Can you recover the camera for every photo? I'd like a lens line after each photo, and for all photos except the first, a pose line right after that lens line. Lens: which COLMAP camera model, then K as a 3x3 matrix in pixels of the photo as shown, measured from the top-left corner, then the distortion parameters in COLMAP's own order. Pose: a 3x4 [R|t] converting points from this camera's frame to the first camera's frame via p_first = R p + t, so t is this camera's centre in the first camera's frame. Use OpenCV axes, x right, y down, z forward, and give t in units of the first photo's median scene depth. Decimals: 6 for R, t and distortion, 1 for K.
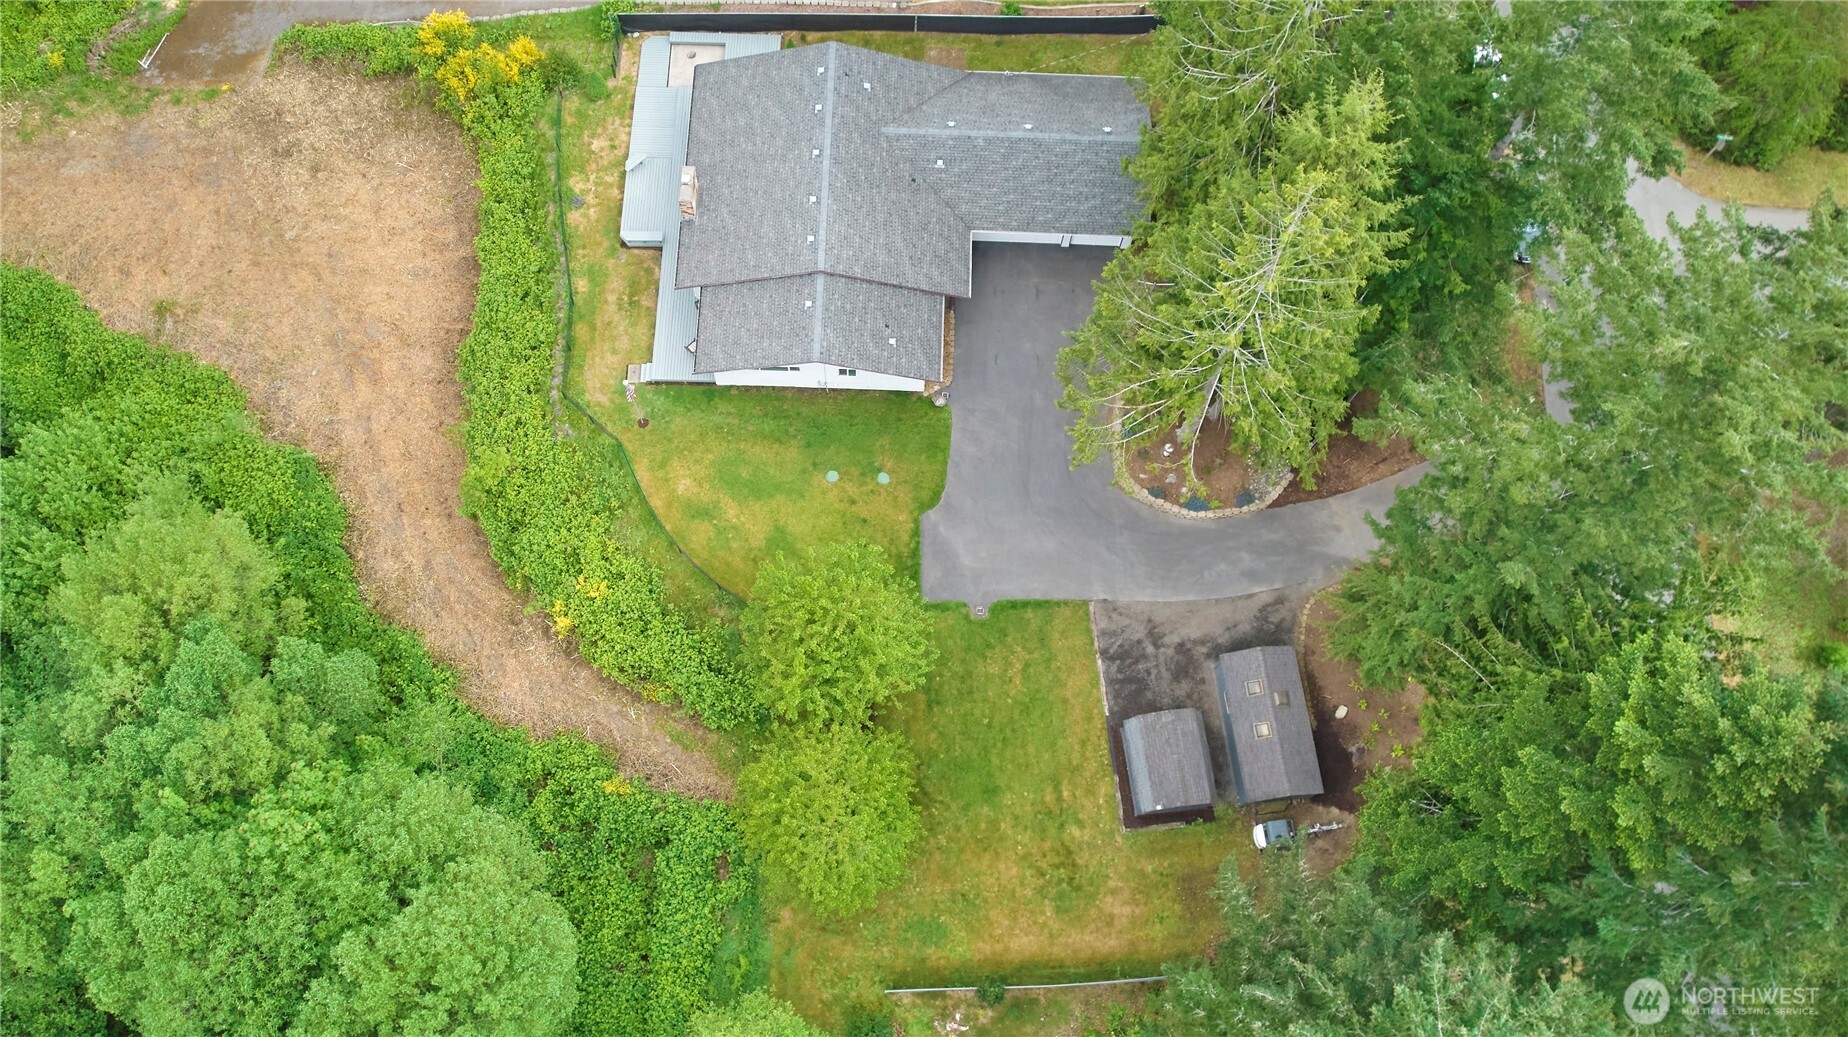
lens RADIAL K [[1278.2, 0, 924.0], [0, 1278.2, 518.5], [0, 0, 1]] dist [-0.001090, -0.000184]
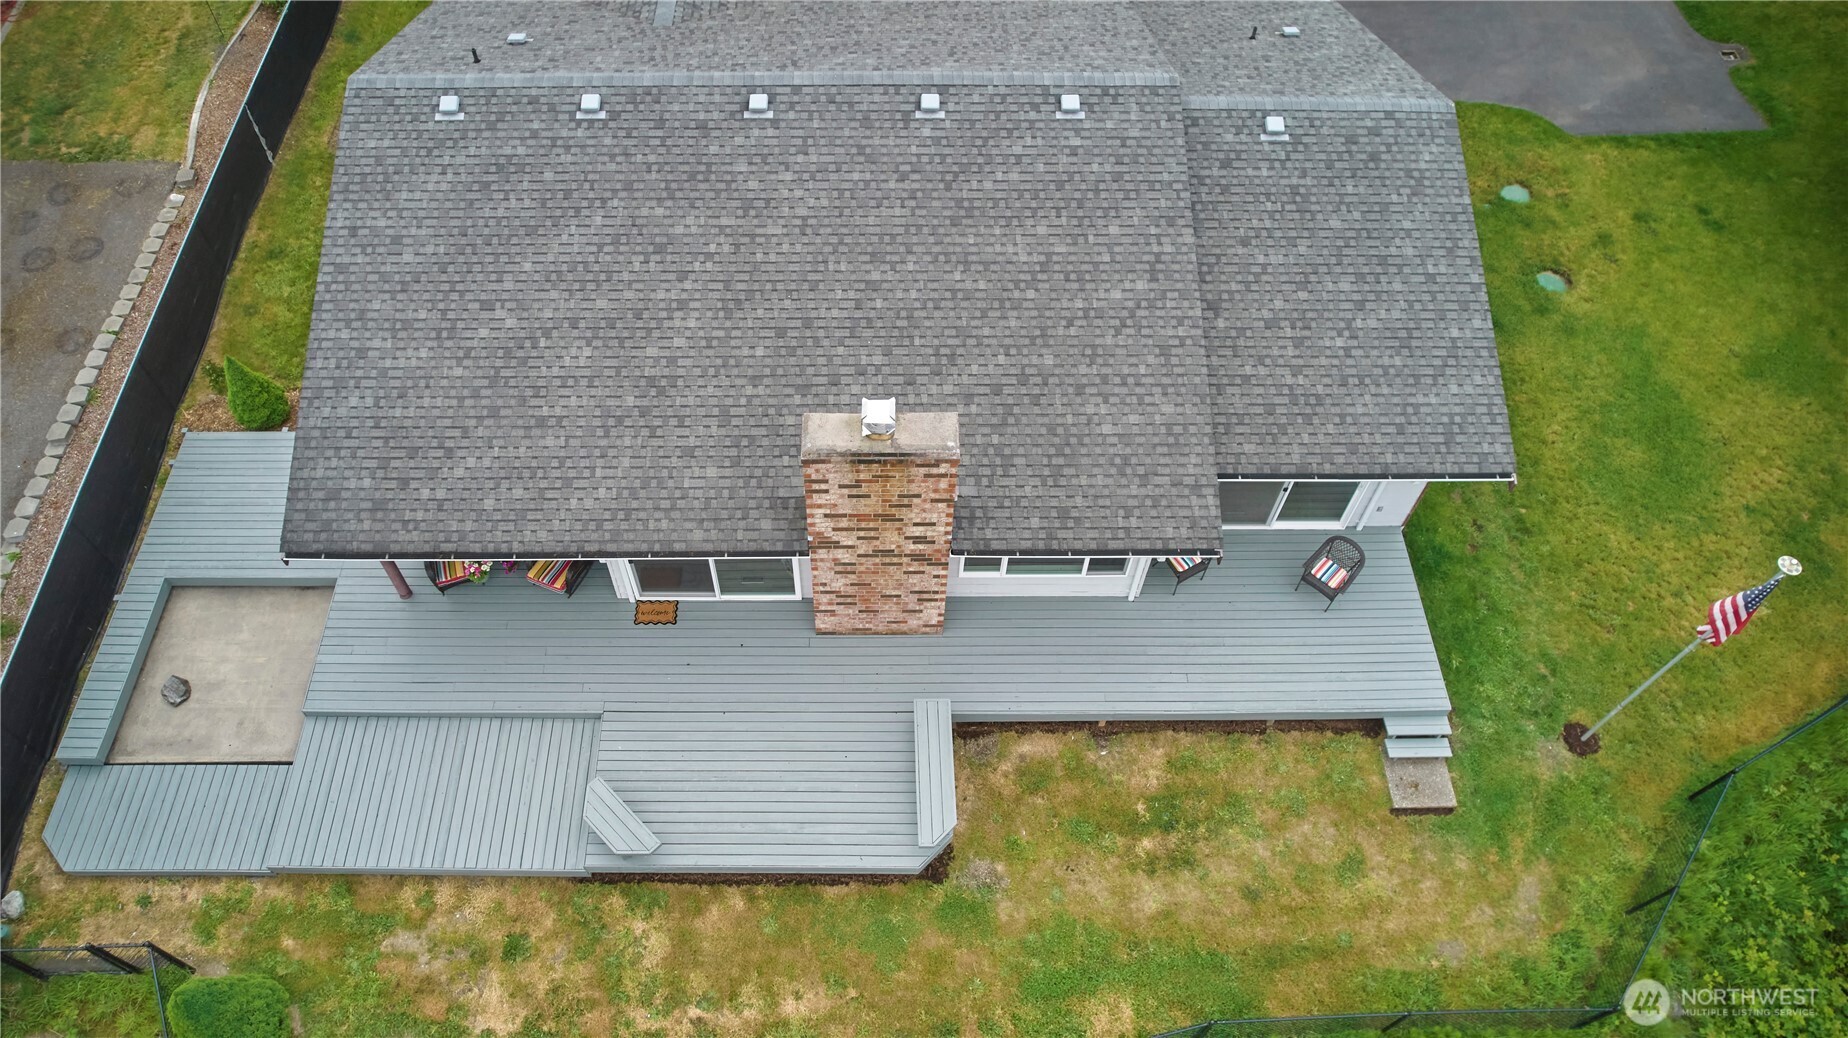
lens RADIAL K [[1140.0, 0, 886.7], [0, 1140.0, 524.8], [0, 0, 1]] dist [-0.001743, -0.000904]
pose [[-0.021117, -0.856082, 0.516409, -0.318739], [0.955632, 0.134508, 0.262060, -0.317099], [-0.293806, 0.499031, 0.815258, 0.816614]]
